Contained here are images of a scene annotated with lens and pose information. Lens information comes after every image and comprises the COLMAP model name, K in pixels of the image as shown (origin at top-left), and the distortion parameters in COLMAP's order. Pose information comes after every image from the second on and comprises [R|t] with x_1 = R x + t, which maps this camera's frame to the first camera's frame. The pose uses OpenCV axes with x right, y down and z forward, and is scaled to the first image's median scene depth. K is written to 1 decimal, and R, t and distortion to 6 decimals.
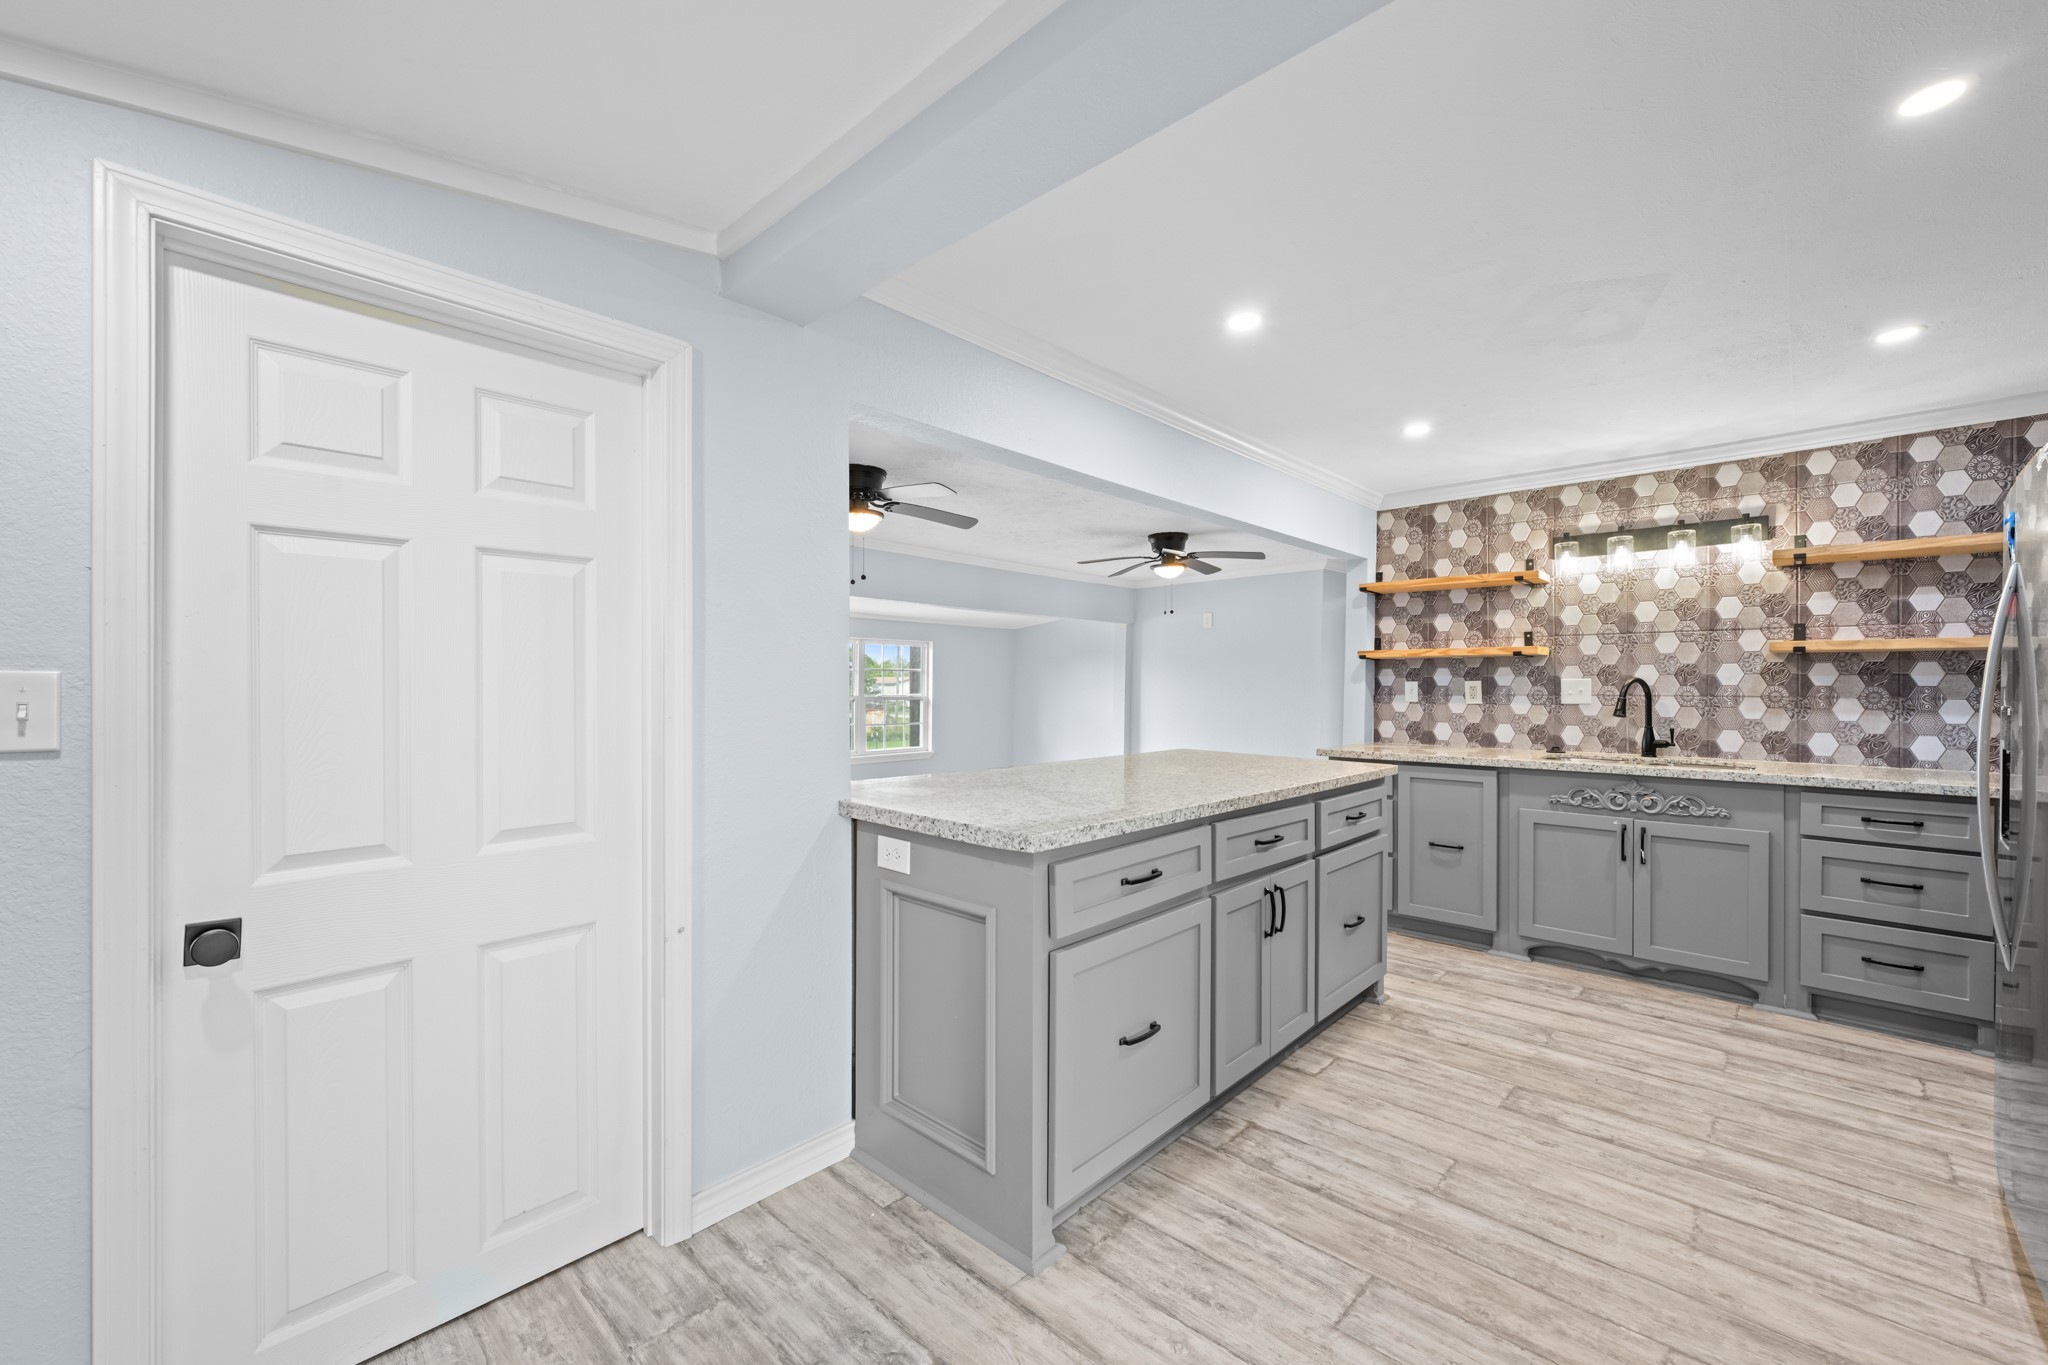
lens RADIAL K [[818.4, 0, 1028.7], [0, 818.4, 686.7], [0, 0, 1]] dist [0.000250, -0.000346]
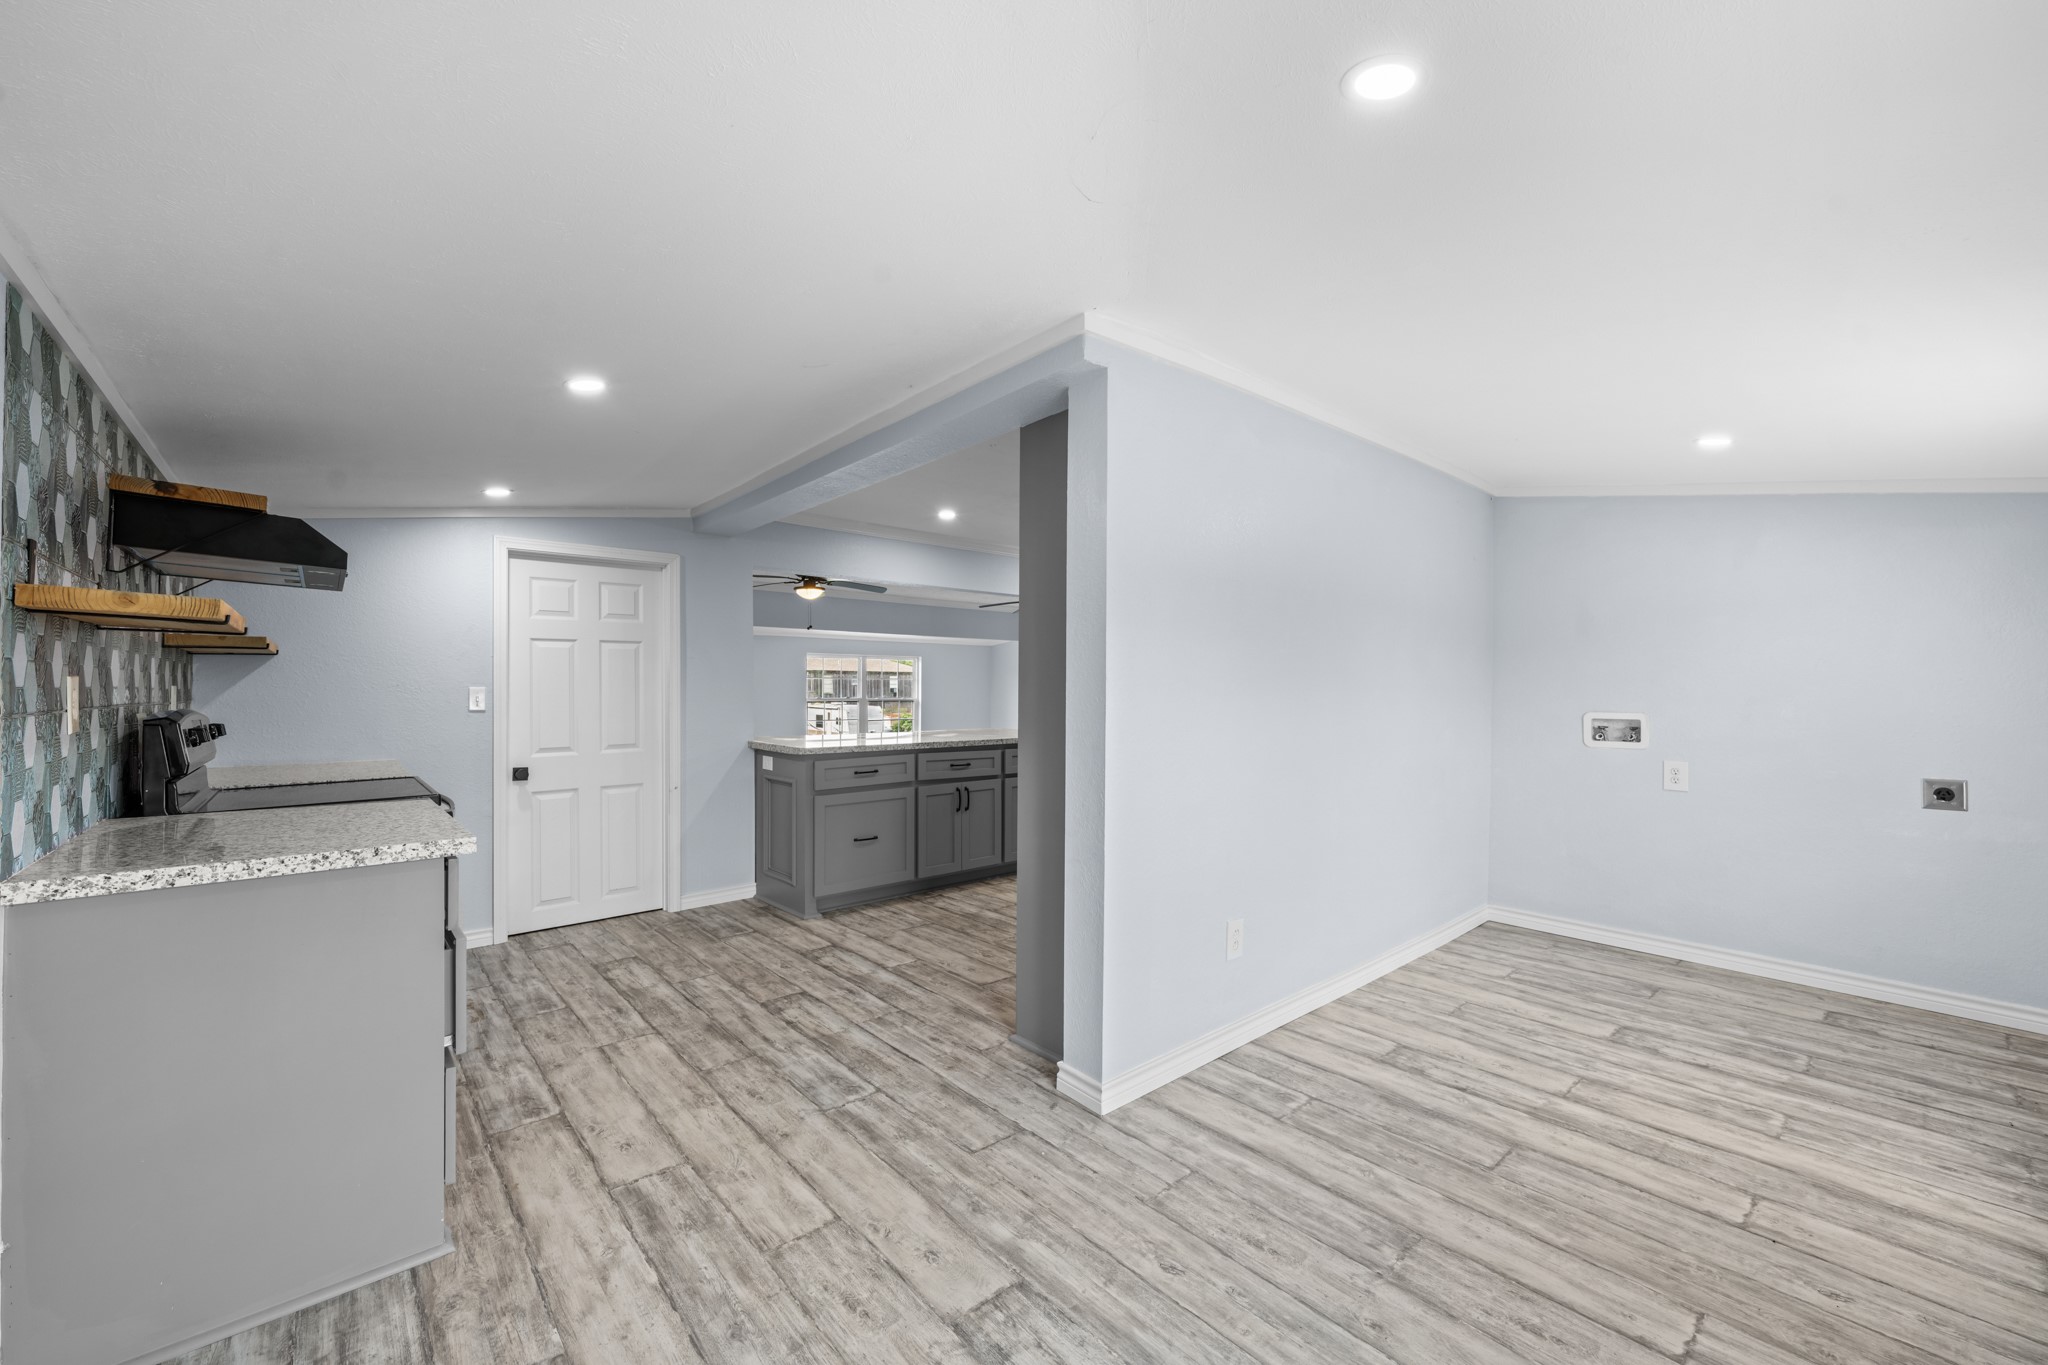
lens RADIAL K [[818.4, 0, 1032.4], [0, 818.4, 688.8], [0, 0, 1]] dist [0.000250, -0.000346]
pose [[0.995306, -0.003569, -0.096715, 0.638129], [0.003241, 0.999988, -0.003551, 0.003152], [0.096727, 0.003221, 0.995306, -0.981807]]
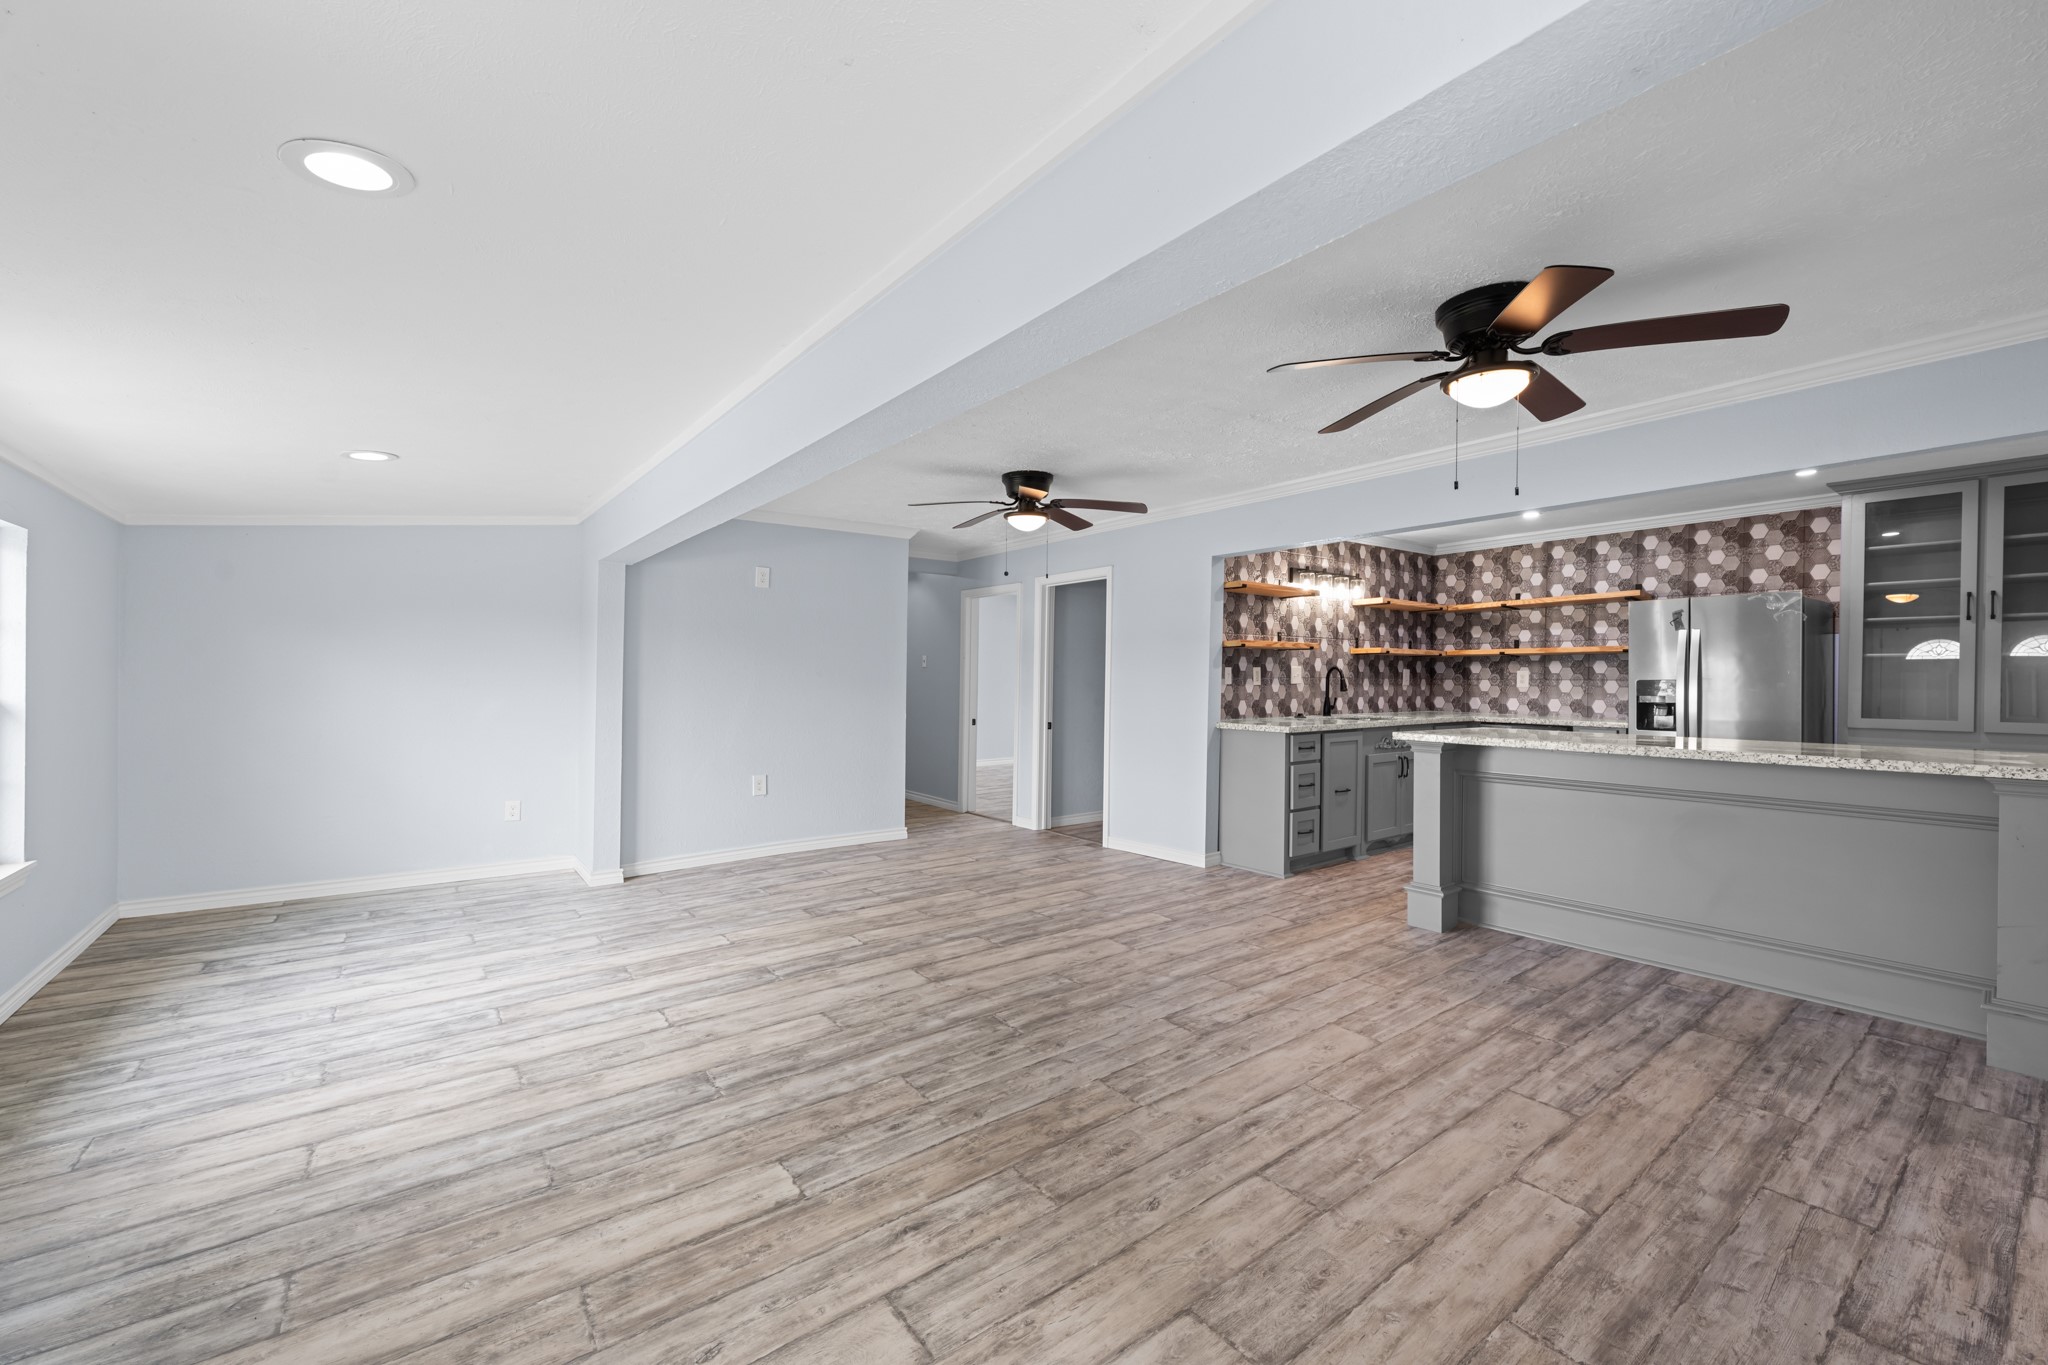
lens RADIAL K [[818.4, 0, 1021.7], [0, 818.4, 687.6], [0, 0, 1]] dist [0.000250, -0.000346]
pose [[0.147665, -0.013578, 0.988944, -0.530477], [-0.010551, 0.999827, 0.015303, 0.006335], [-0.988981, -0.012694, 0.147496, 0.805896]]
